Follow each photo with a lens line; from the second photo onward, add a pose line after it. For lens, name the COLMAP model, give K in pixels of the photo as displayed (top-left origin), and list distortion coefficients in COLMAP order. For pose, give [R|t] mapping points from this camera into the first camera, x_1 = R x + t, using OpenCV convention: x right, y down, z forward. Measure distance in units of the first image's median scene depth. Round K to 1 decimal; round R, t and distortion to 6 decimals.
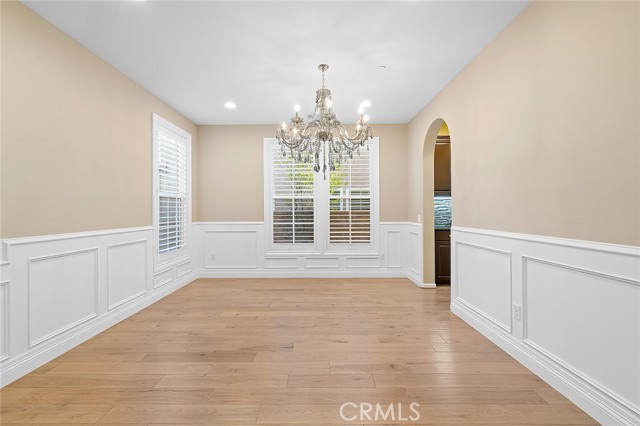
lens RADIAL K [[270.2, 0, 318.5], [0, 270.2, 212.4], [0, 0, 1]] dist [0.000320, -0.000016]
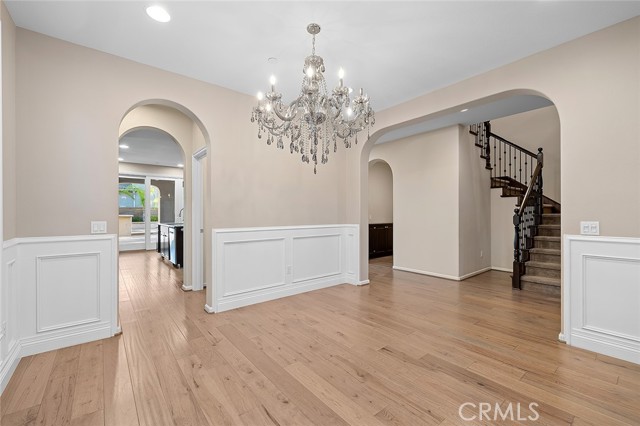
lens RADIAL K [[270.2, 0, 318.1], [0, 270.2, 213.1], [0, 0, 1]] dist [0.000320, -0.000016]
pose [[-0.632047, 0.001782, 0.774928, -0.679700], [0.002834, 0.999996, 0.000012, -0.006605], [-0.774925, 0.002203, -0.632049, 1.711146]]
